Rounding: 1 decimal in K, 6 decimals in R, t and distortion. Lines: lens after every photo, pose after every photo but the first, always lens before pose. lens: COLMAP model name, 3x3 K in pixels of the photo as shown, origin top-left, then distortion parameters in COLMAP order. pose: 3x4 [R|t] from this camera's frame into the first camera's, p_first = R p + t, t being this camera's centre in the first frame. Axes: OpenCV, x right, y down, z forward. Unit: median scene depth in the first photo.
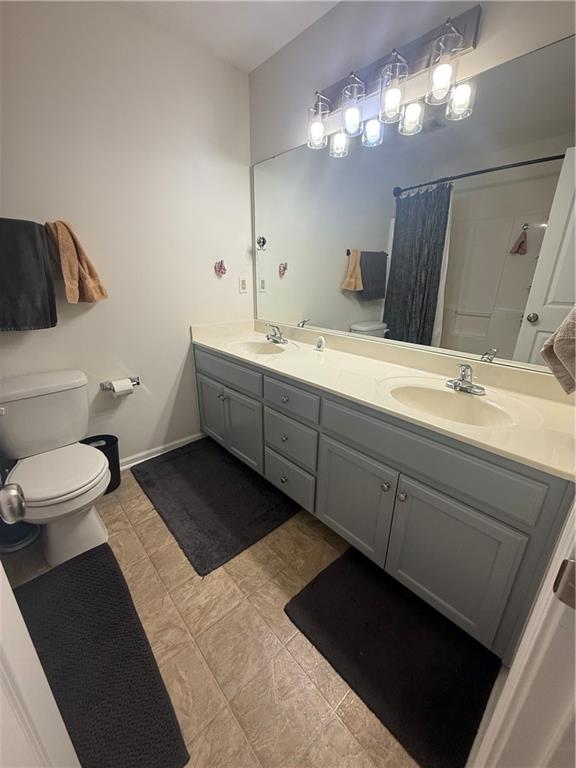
lens RADIAL K [[306.2, 0, 282.5], [0, 306.2, 381.2], [0, 0, 1]] dist [0.002213, 0.000052]
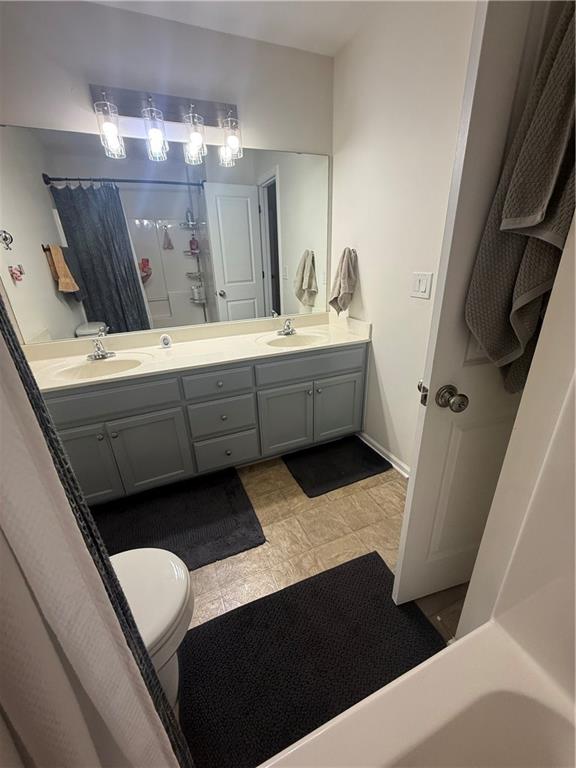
lens RADIAL K [[306.2, 0, 289.2], [0, 306.2, 379.6], [0, 0, 1]] dist [0.002213, 0.000052]
pose [[0.319567, -0.375218, 0.870109, -0.931409], [0.346822, 0.900856, 0.261099, -0.172023], [-0.881811, 0.218335, 0.418017, 0.276490]]
